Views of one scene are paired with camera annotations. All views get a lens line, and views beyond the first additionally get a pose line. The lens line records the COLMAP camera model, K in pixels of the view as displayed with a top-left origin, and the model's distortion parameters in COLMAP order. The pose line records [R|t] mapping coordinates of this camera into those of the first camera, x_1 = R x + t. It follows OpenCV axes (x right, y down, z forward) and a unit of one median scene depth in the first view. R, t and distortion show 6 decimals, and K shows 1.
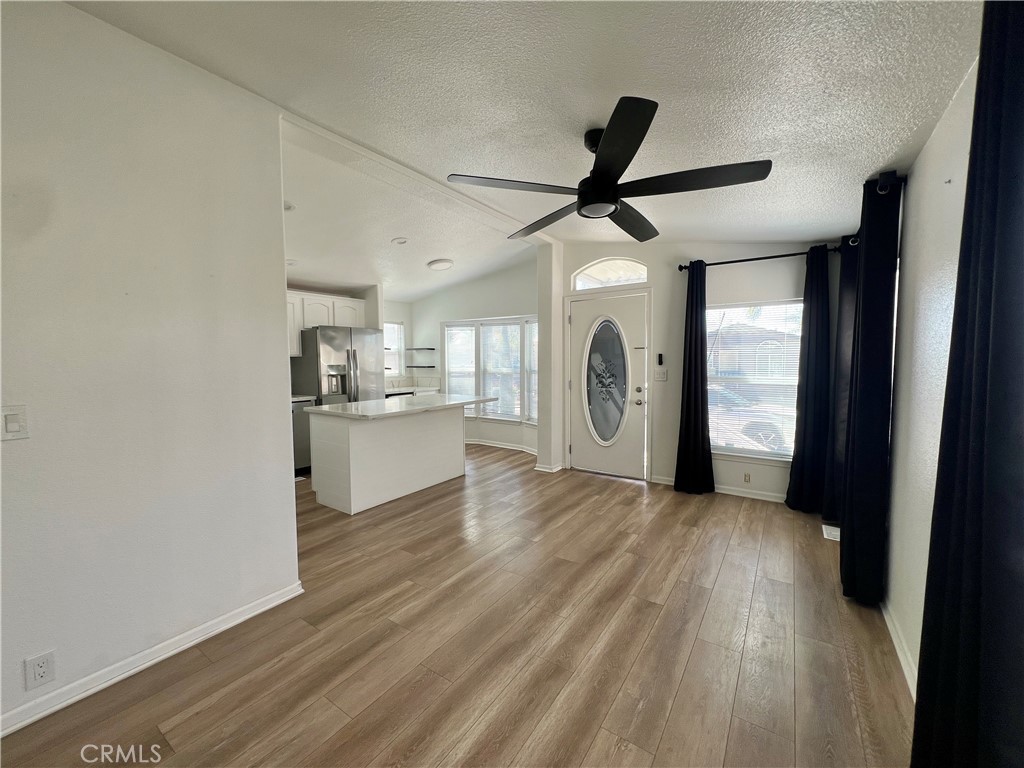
lens RADIAL K [[410.6, 0, 510.5], [0, 410.6, 382.4], [0, 0, 1]] dist [-0.002684, 0.000255]
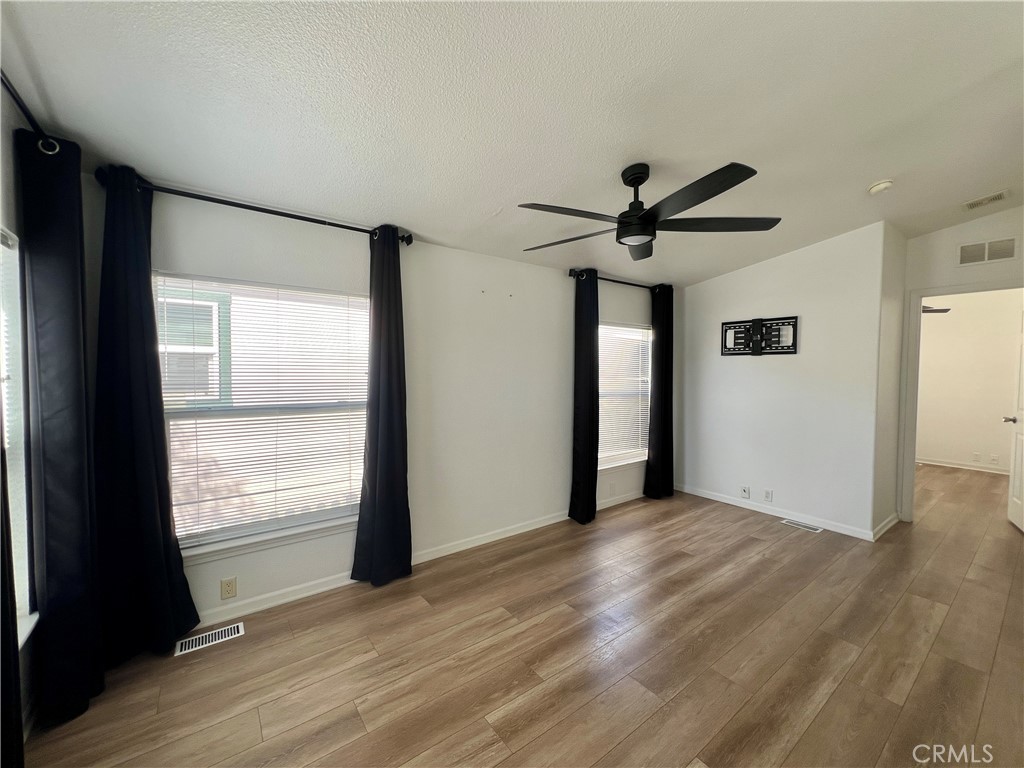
lens RADIAL K [[410.6, 0, 510.5], [0, 410.6, 382.4], [0, 0, 1]] dist [-0.002684, 0.000255]
pose [[-0.945816, -0.007642, 0.324612, 0.088935], [0.020011, 0.996451, 0.081763, -0.070677], [-0.324084, 0.083829, -0.942307, 1.120798]]
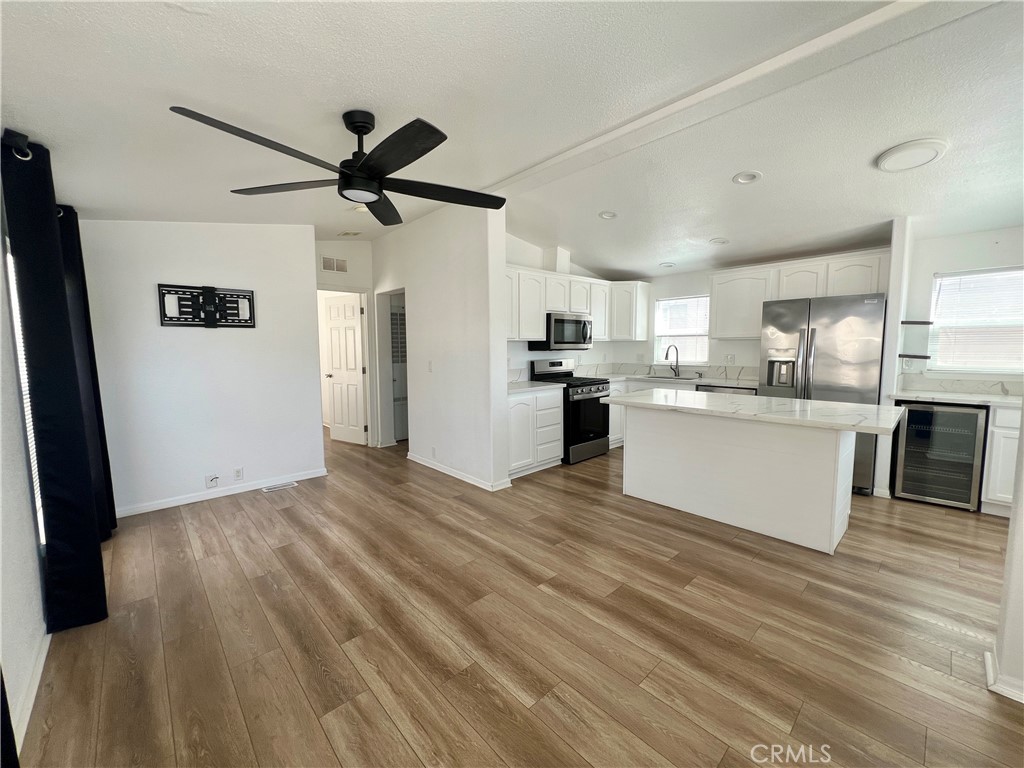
lens RADIAL K [[410.6, 0, 510.5], [0, 410.6, 382.4], [0, 0, 1]] dist [-0.002684, 0.000255]
pose [[-0.220090, 0.095940, -0.970750, 0.584893], [-0.045569, 0.993054, 0.108476, -0.050873], [0.974415, 0.068110, -0.214190, 0.821398]]
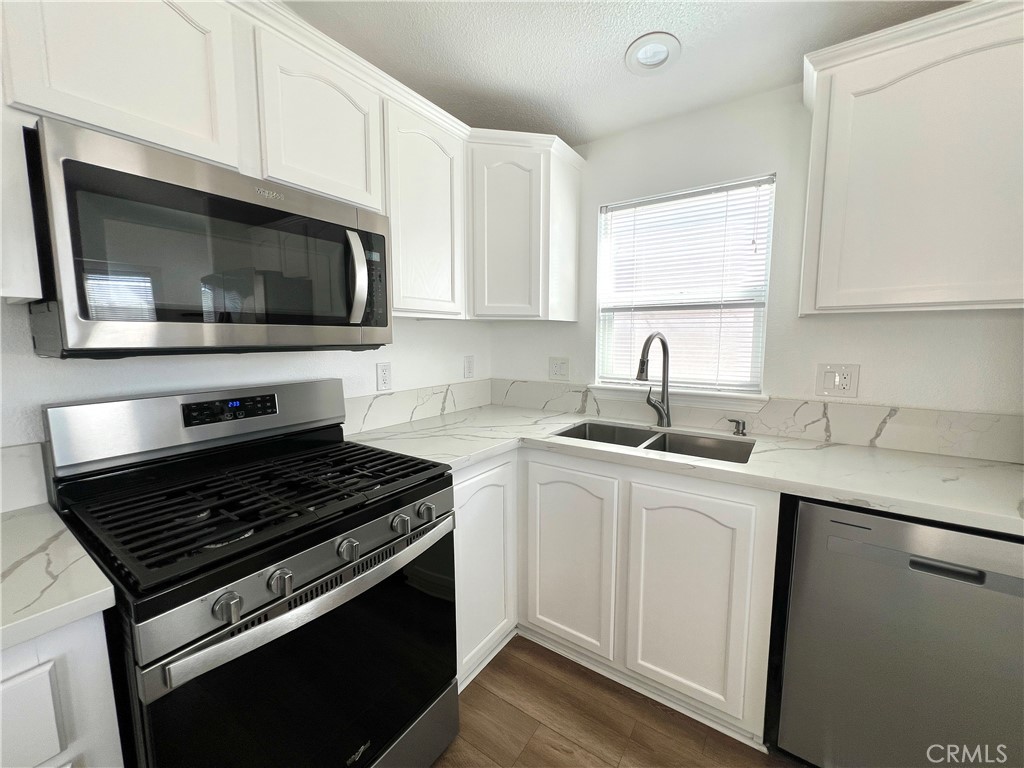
lens RADIAL K [[410.6, 0, 510.5], [0, 410.6, 382.4], [0, 0, 1]] dist [-0.002684, 0.000255]
pose [[-0.001760, 0.119088, -0.992882, -0.397100], [-0.054488, 0.991397, 0.119007, -0.042944], [0.998513, 0.054309, 0.004744, 0.886606]]
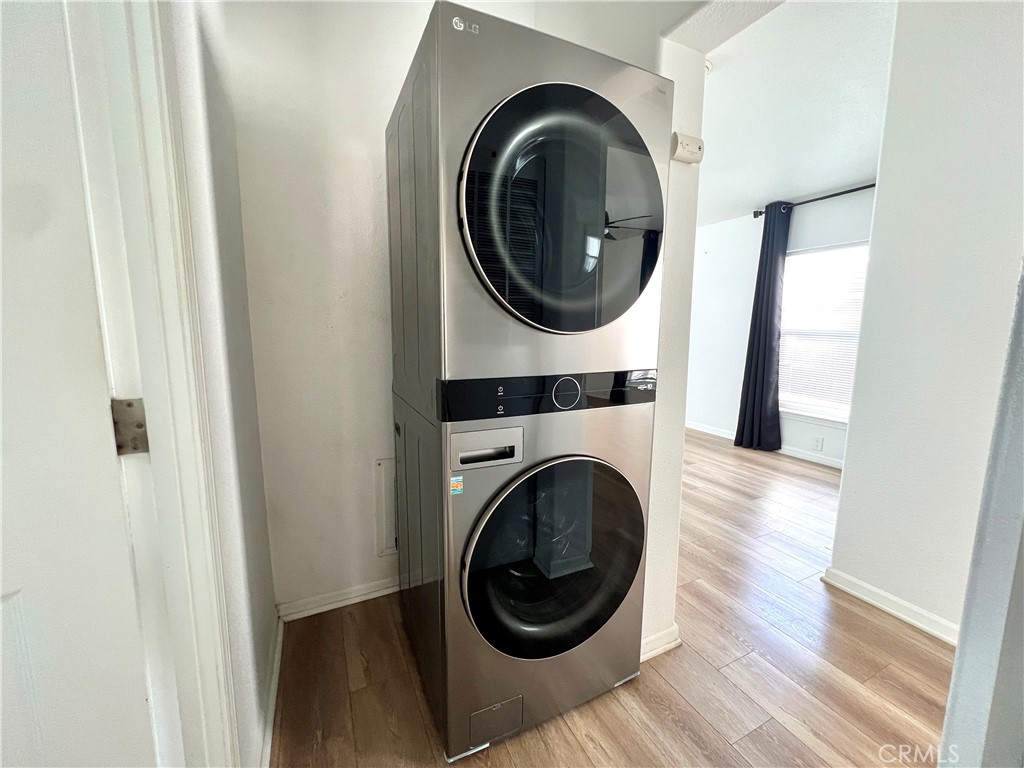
lens RADIAL K [[410.6, 0, 510.5], [0, 410.6, 382.4], [0, 0, 1]] dist [-0.002684, 0.000255]
pose [[0.500220, -0.112502, 0.858559, -0.909679], [0.038951, 0.993444, 0.107483, 0.032646], [-0.865022, -0.020323, 0.501323, 0.212507]]
